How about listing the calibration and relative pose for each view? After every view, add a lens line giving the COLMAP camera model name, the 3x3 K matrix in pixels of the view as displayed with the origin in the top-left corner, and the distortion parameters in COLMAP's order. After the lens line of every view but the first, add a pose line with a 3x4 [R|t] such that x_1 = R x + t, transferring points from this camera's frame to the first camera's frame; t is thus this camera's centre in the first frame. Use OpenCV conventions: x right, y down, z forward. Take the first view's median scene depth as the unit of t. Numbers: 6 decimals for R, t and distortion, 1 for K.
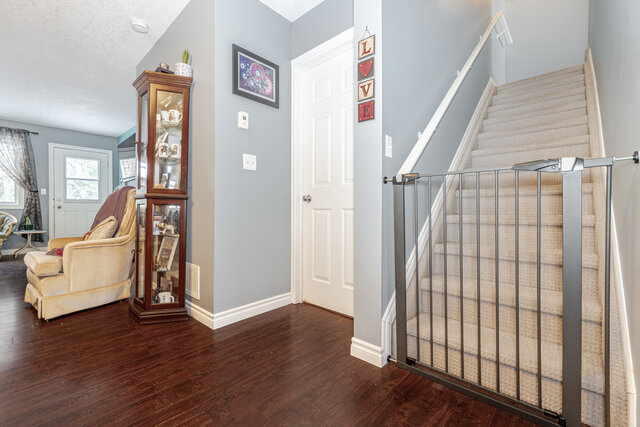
lens RADIAL K [[277.7, 0, 318.0], [0, 277.7, 210.8], [0, 0, 1]] dist [-0.003507, 0.000225]
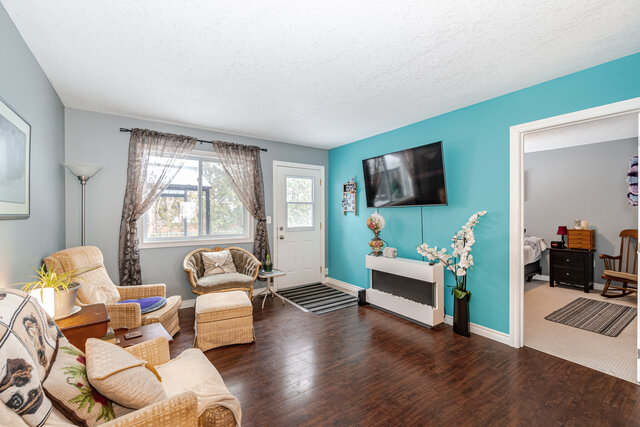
lens RADIAL K [[277.7, 0, 322.8], [0, 277.7, 214.4], [0, 0, 1]] dist [-0.003507, 0.000225]
pose [[0.977177, -0.002139, -0.212417, -1.374519], [0.003216, 0.999984, 0.004722, -0.188223], [0.212403, -0.005297, 0.977168, 0.460447]]
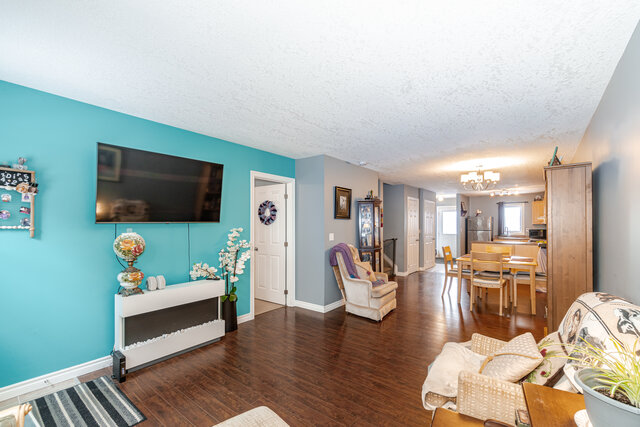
lens RADIAL K [[277.7, 0, 307.9], [0, 277.7, 226.5], [0, 0, 1]] dist [-0.003507, 0.000225]
pose [[-0.057703, -0.004210, 0.998325, -2.595118], [-0.000208, 0.999991, 0.004205, -0.212015], [-0.998334, 0.000035, -0.057704, 1.522073]]
